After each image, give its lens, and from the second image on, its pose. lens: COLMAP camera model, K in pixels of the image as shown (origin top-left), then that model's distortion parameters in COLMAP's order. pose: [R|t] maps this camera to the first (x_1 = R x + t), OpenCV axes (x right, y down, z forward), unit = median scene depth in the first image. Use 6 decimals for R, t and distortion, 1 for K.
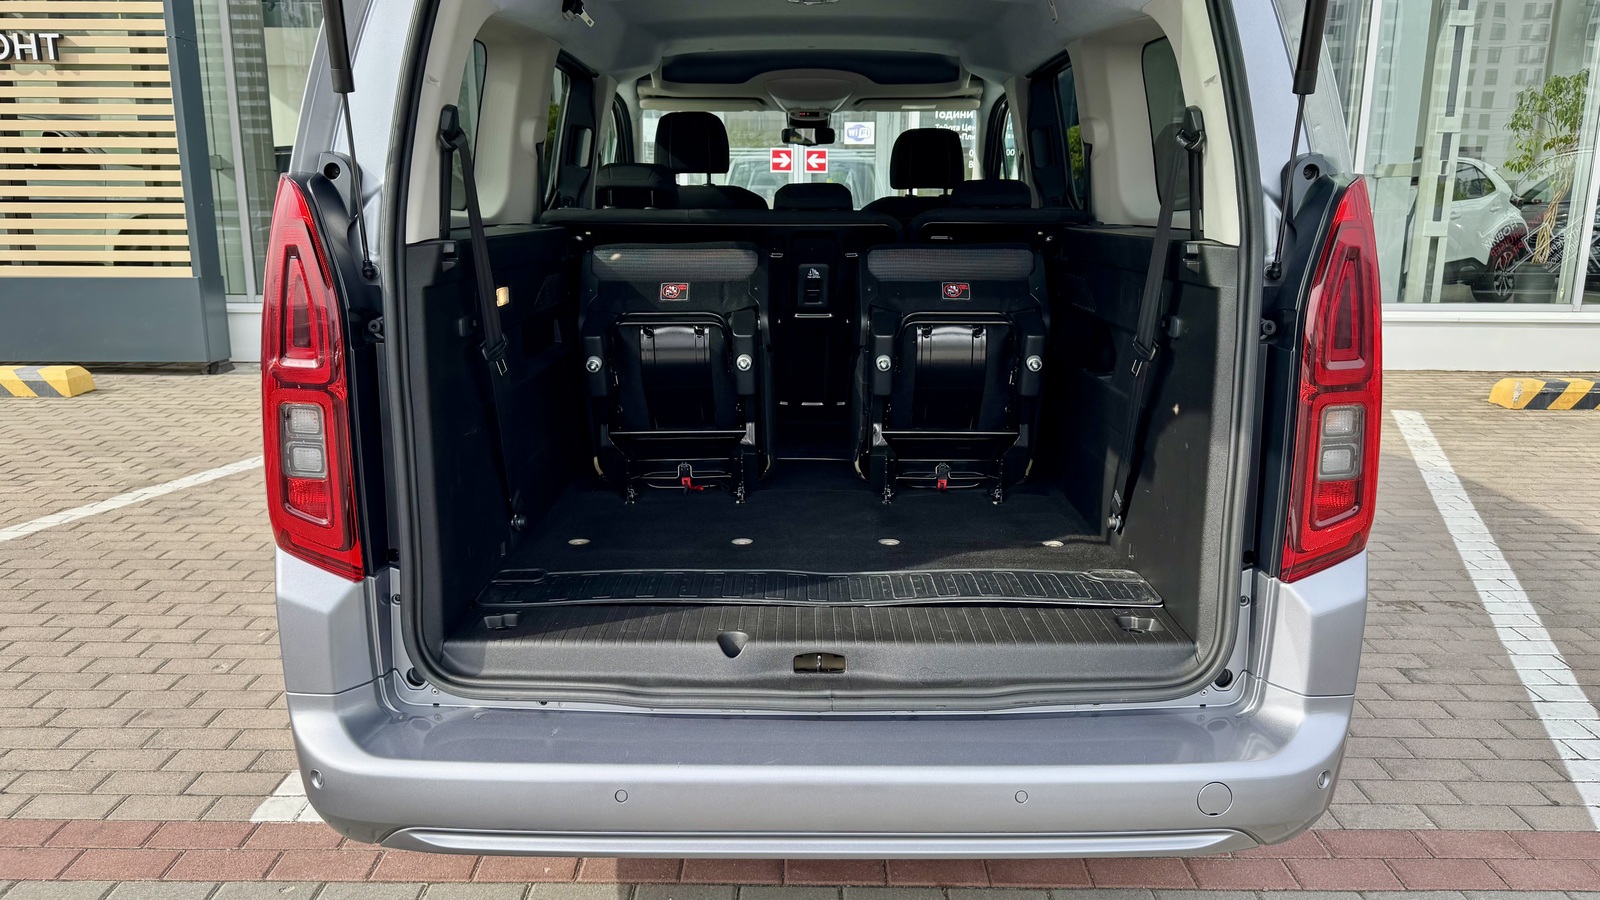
lens RADIAL K [[1142.6, 0, 798.3], [0, 1142.6, 457.2], [0, 0, 1]] dist [0.021489, -0.026978]
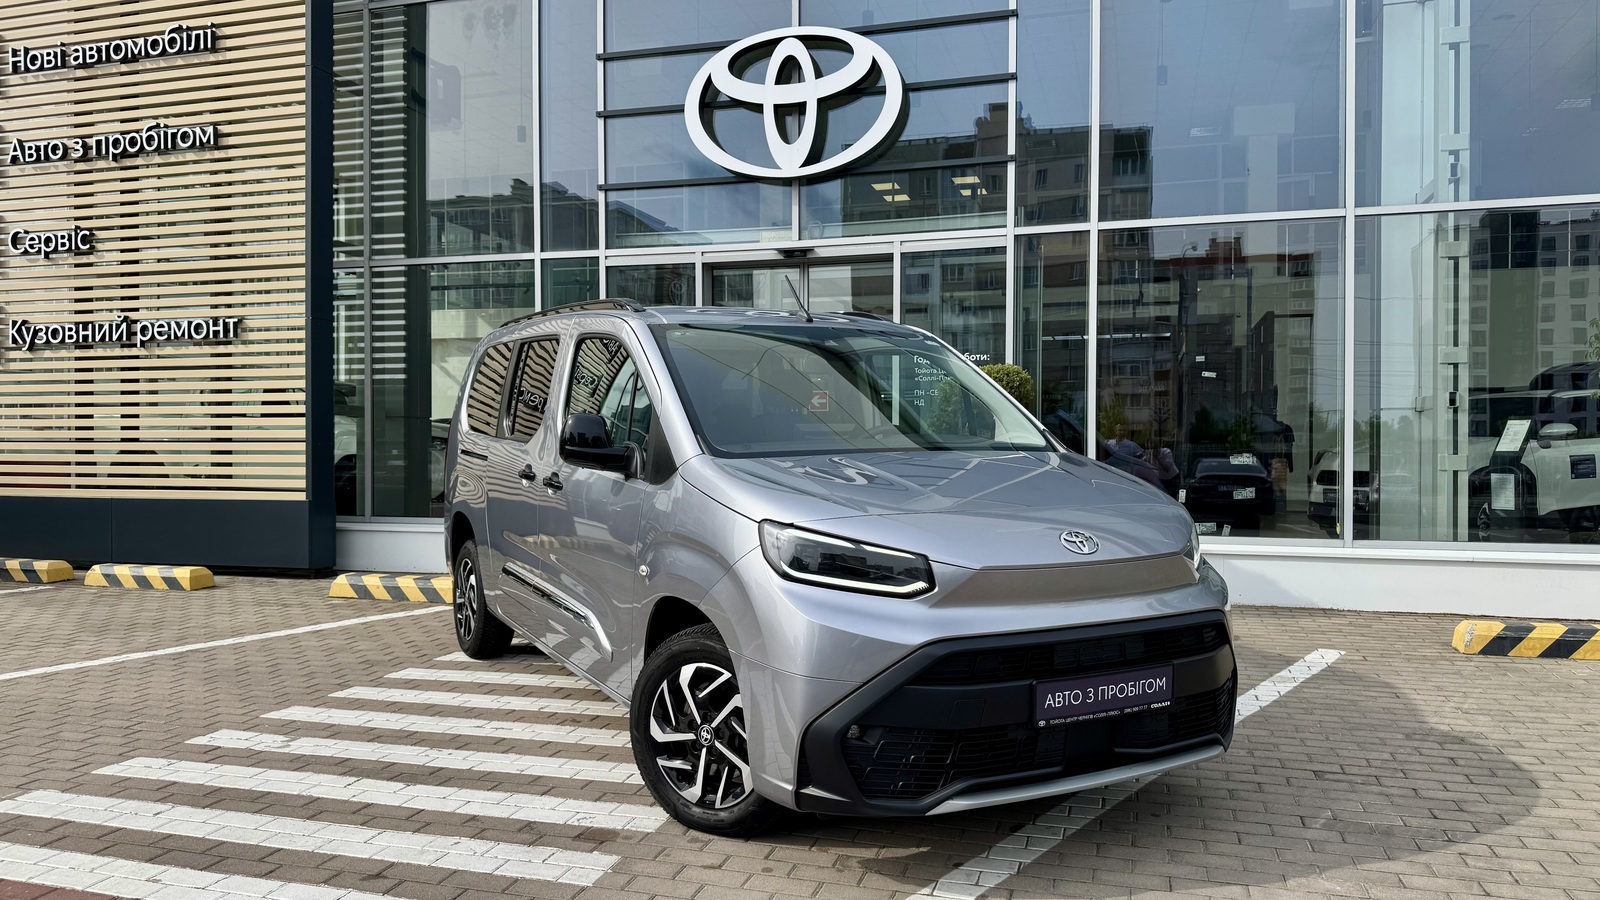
lens RADIAL K [[1142.6, 0, 793.8], [0, 1142.6, 450.3], [0, 0, 1]] dist [0.021489, -0.026978]
pose [[0.957551, -0.003727, -0.288239, 0.501855], [-0.058685, 0.976455, -0.207584, 0.027311], [0.282226, 0.215688, 0.934787, -0.044346]]
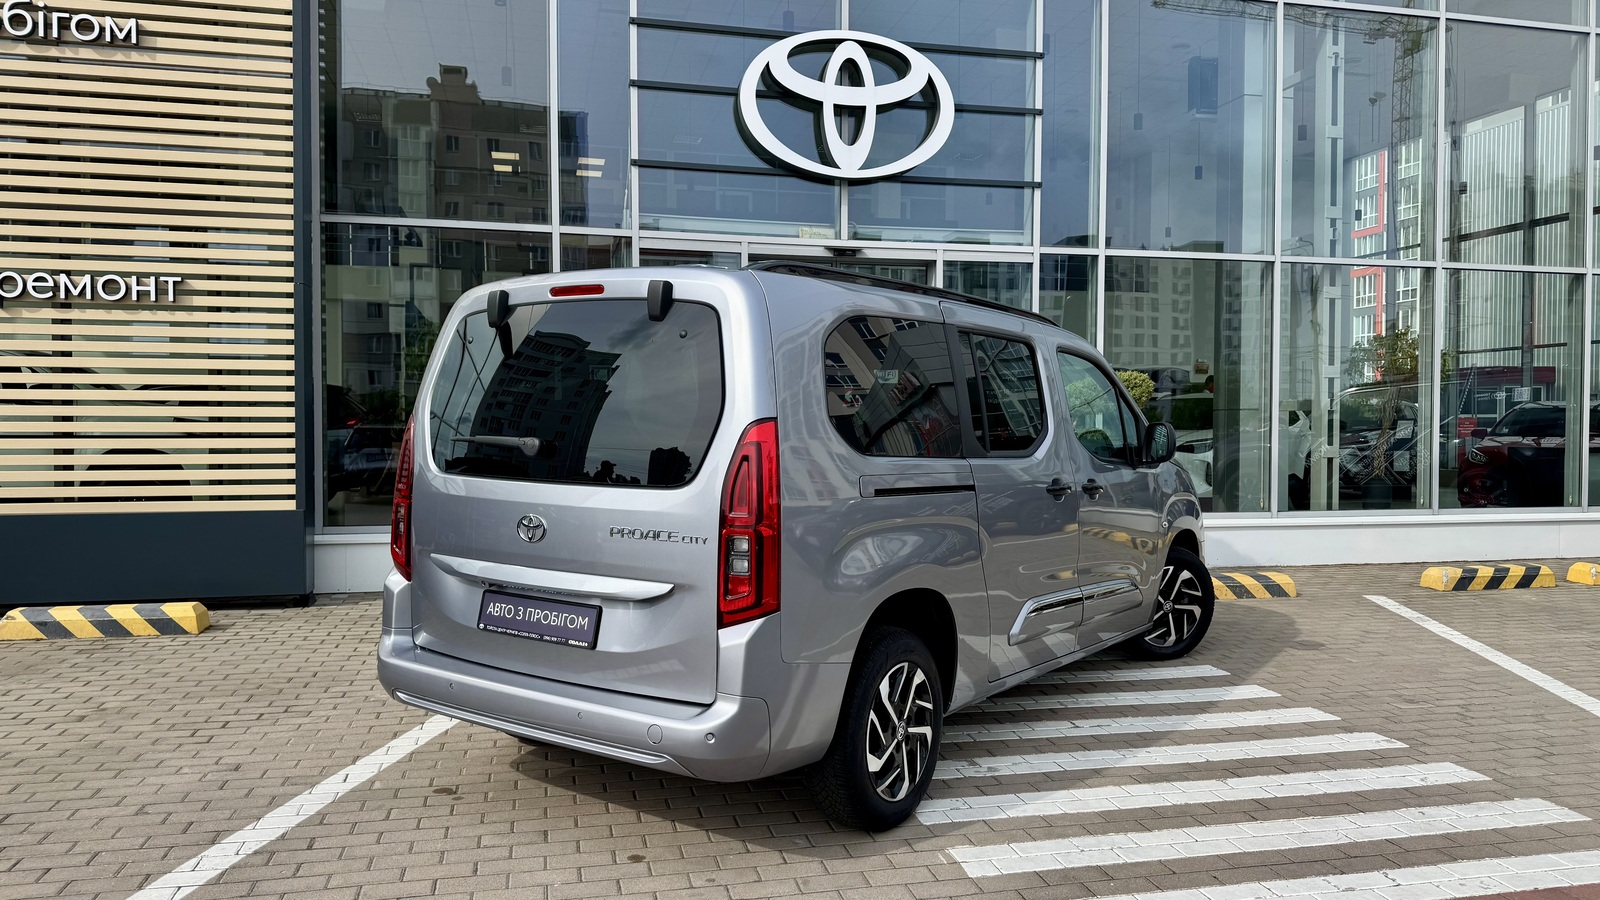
lens RADIAL K [[1142.6, 0, 802.1], [0, 1142.6, 450.5], [0, 0, 1]] dist [0.021489, -0.026978]
pose [[0.972418, -0.008255, 0.233100, -0.482844], [0.053721, 0.980433, -0.189383, 0.009843], [-0.226975, 0.196682, 0.953834, -0.105952]]
